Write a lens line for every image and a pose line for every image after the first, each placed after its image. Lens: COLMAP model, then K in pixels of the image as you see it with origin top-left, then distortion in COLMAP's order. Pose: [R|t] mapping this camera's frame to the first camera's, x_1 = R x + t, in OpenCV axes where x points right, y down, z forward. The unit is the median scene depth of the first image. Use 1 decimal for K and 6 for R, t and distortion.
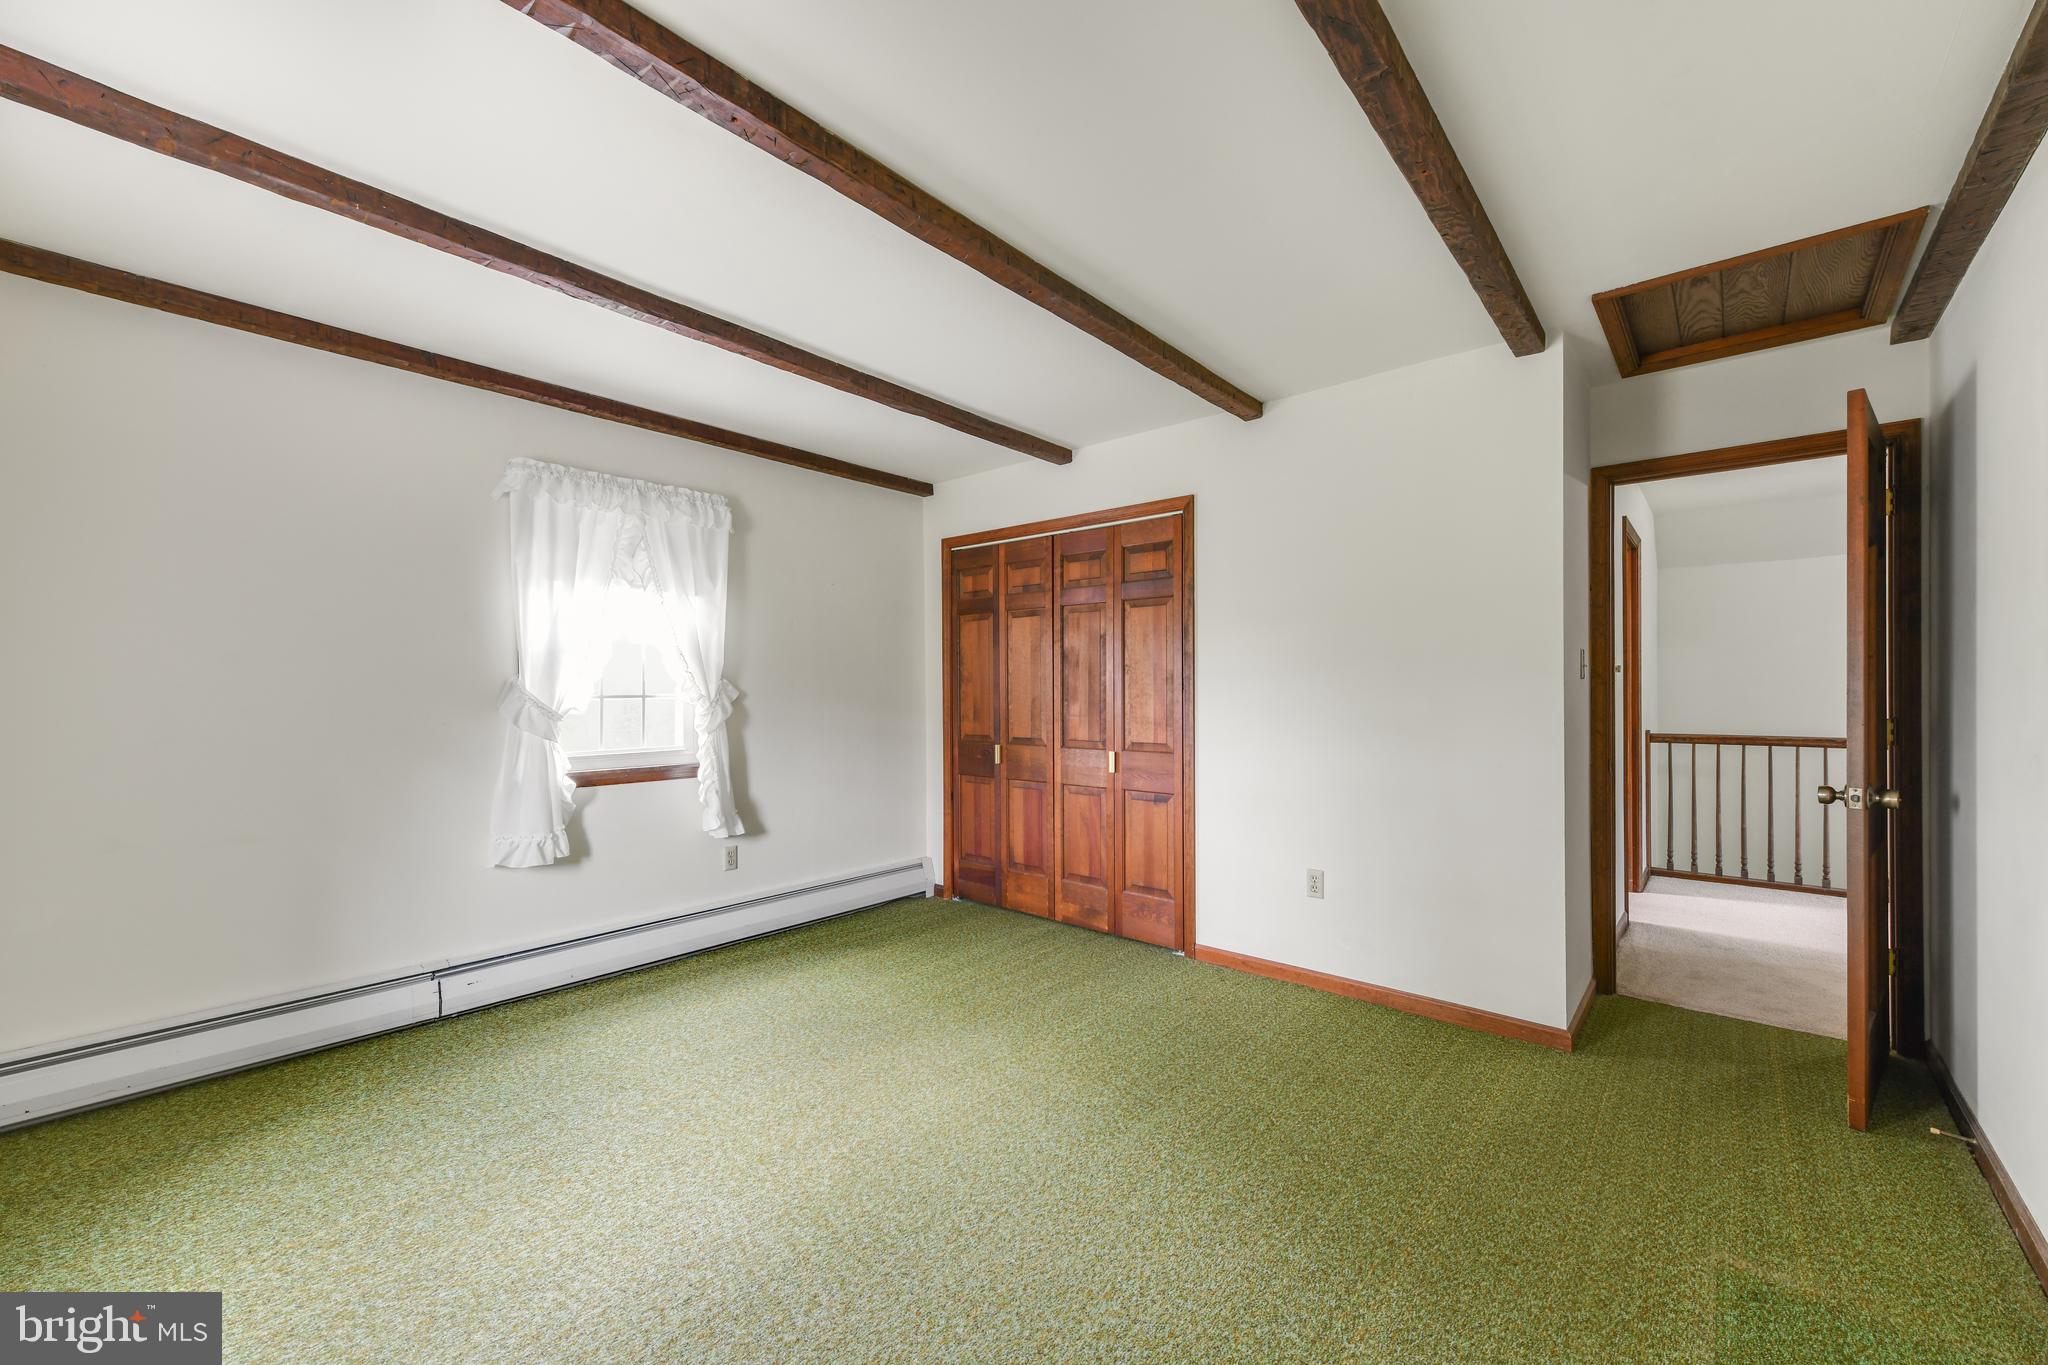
lens RADIAL K [[823.4, 0, 1024.1], [0, 823.4, 691.2], [0, 0, 1]] dist [0.013357, 0.000061]
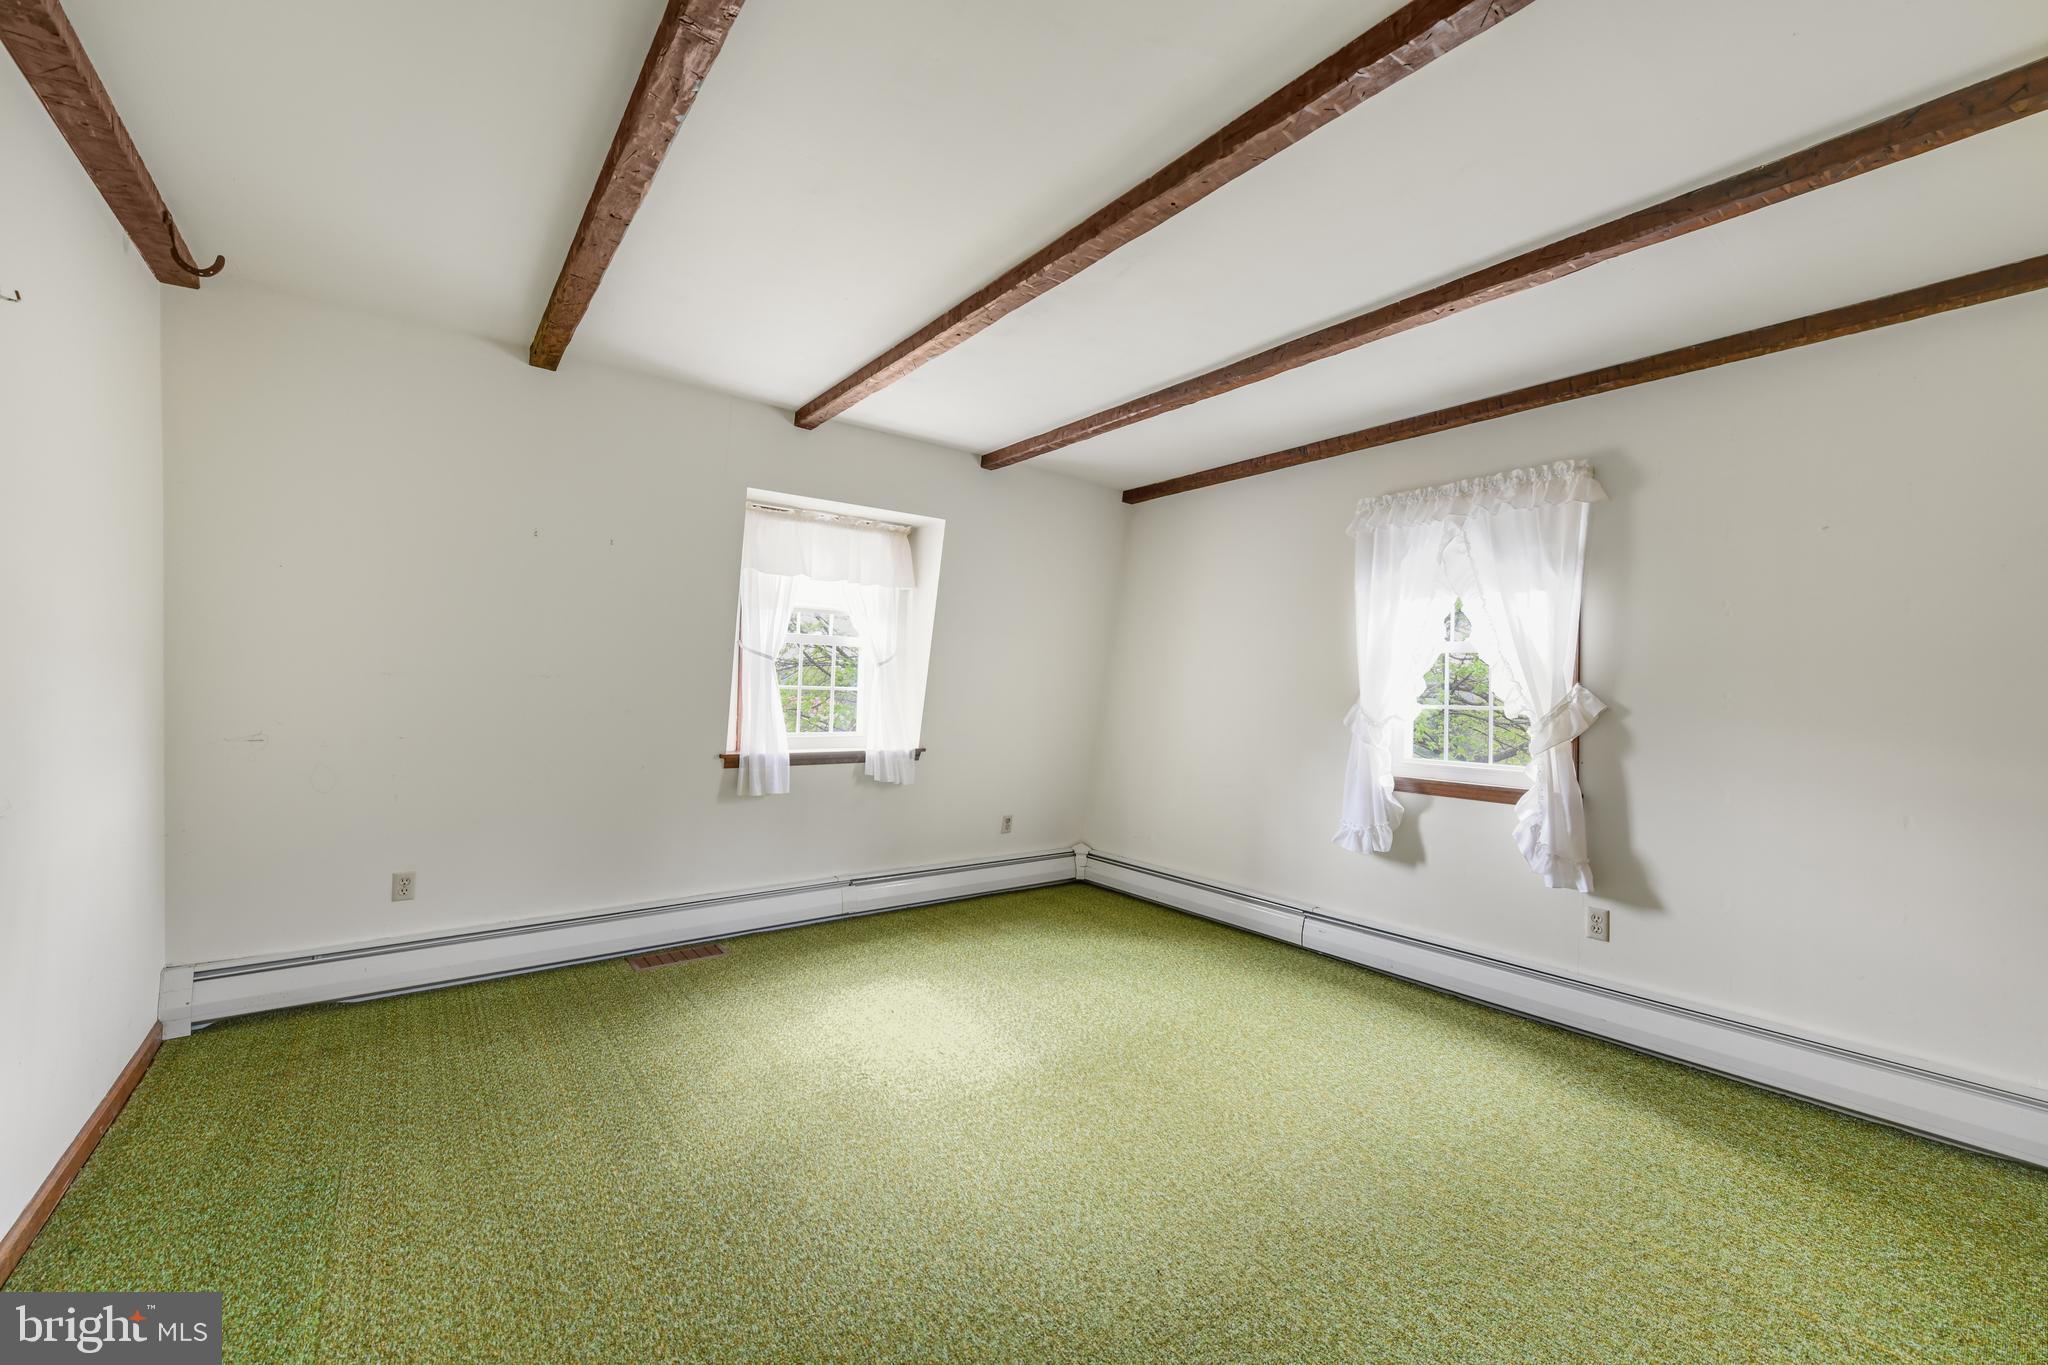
lens RADIAL K [[823.4, 0, 1028.2], [0, 823.4, 684.2], [0, 0, 1]] dist [0.013357, 0.000061]
pose [[-0.202481, -0.005467, -0.979271, 0.587319], [-0.020862, 0.999782, -0.001268, -0.009459], [0.979064, 0.020172, -0.202551, 0.734153]]
